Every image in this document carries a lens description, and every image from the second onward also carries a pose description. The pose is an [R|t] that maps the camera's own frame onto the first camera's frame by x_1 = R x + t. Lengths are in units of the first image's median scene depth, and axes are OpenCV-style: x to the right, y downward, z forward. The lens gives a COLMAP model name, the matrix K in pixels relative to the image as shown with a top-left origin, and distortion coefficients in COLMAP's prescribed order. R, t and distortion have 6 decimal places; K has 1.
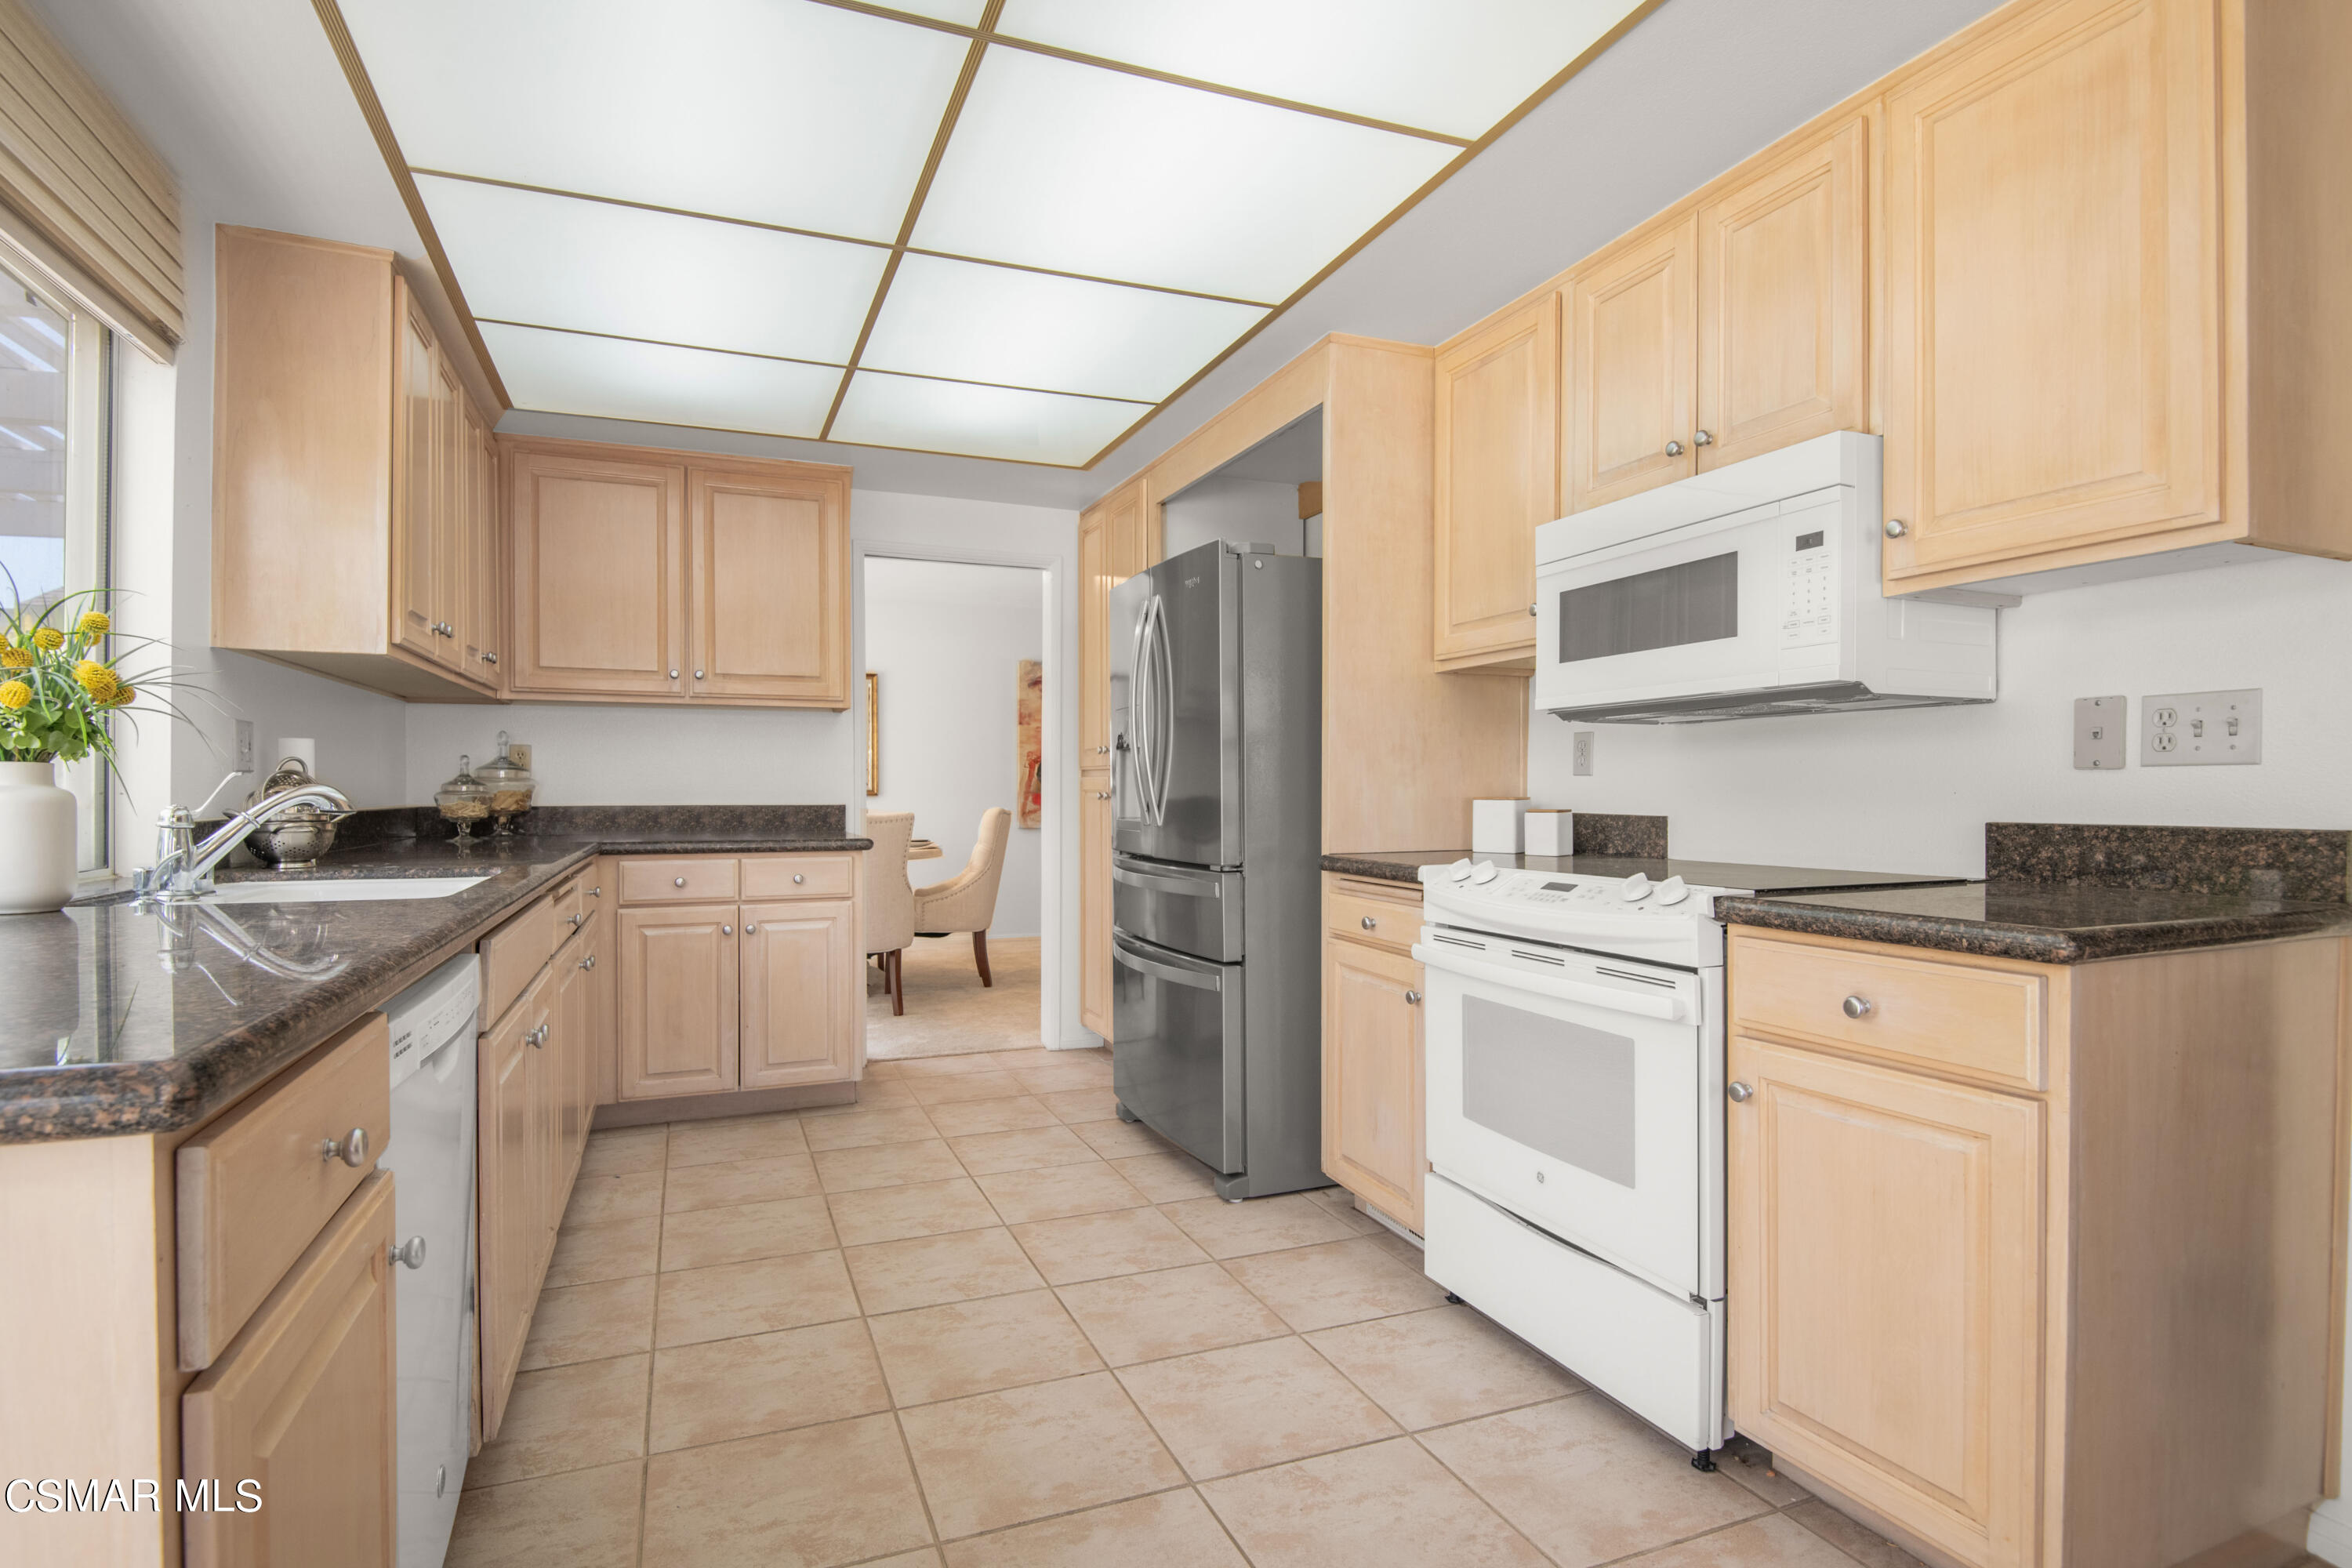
lens RADIAL K [[1189.9, 0, 1184.5], [0, 1189.9, 786.7], [0, 0, 1]] dist [-0.012775, -0.009245]
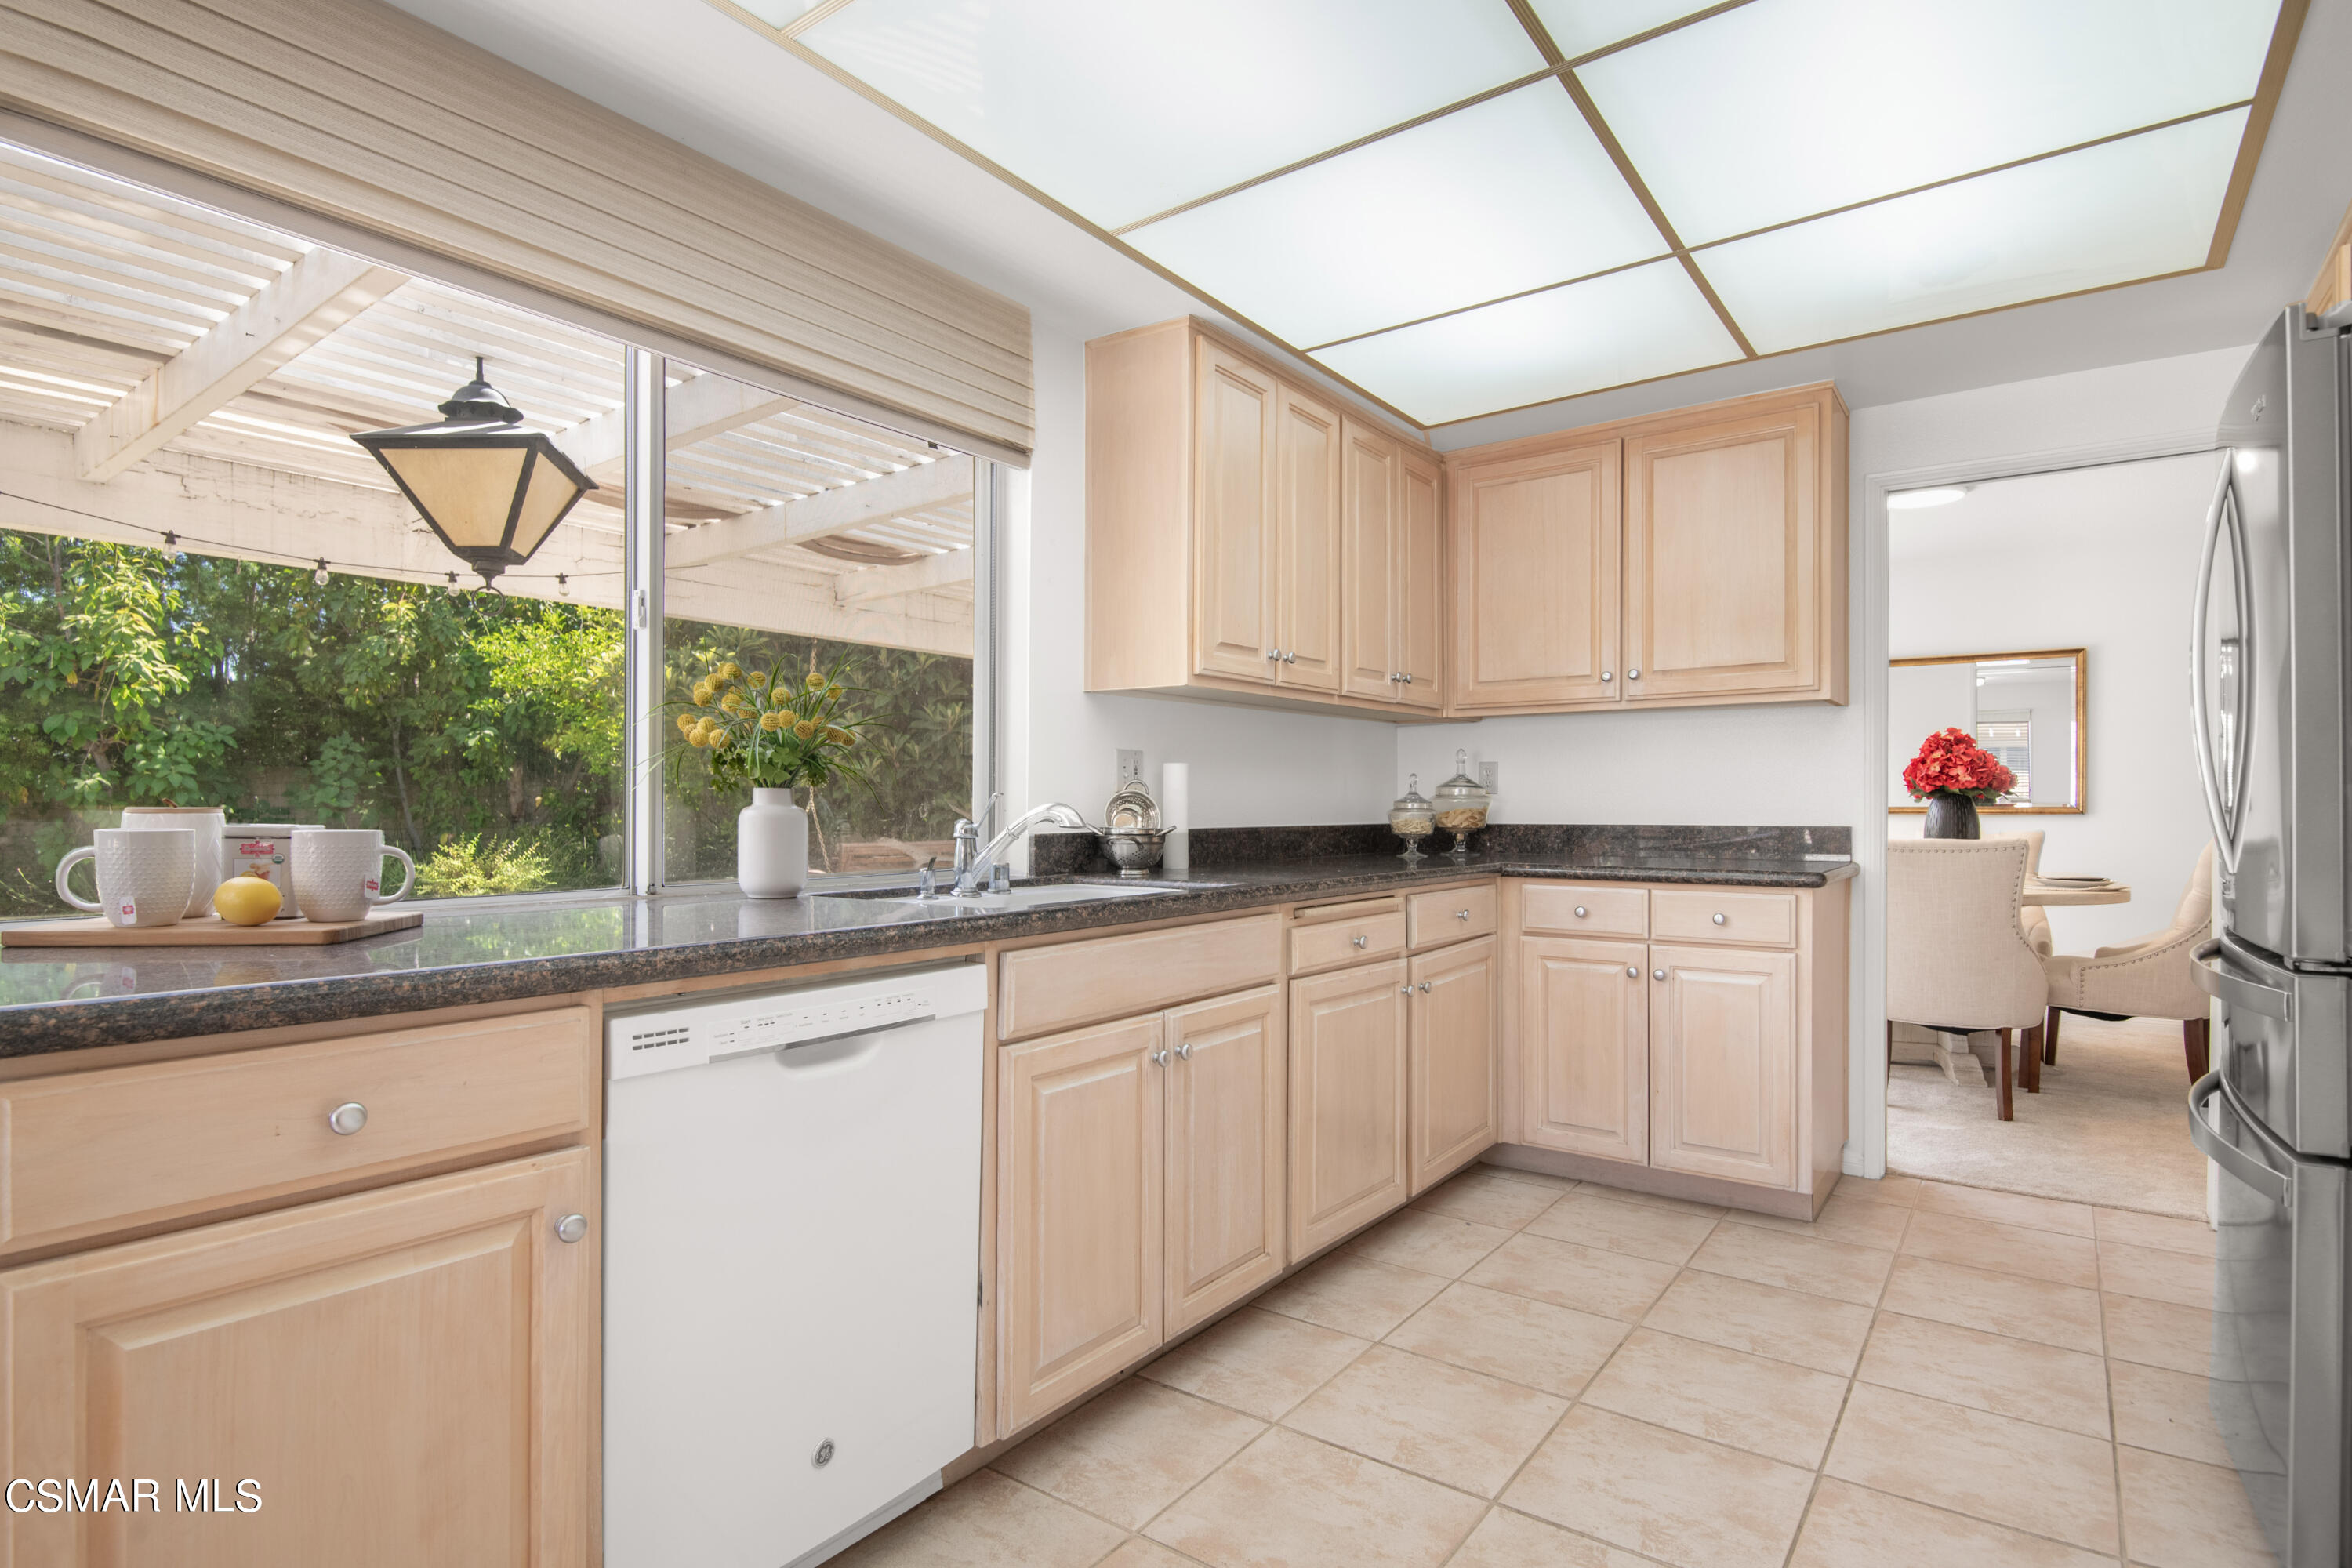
lens RADIAL K [[1189.9, 0, 1171.9], [0, 1189.9, 805.0], [0, 0, 1]] dist [-0.012775, -0.009245]
pose [[0.495792, -0.002138, -0.868439, 0.190626], [0.002572, 0.999996, -0.000993, 0.001226], [0.868437, -0.001741, 0.495796, 0.300618]]
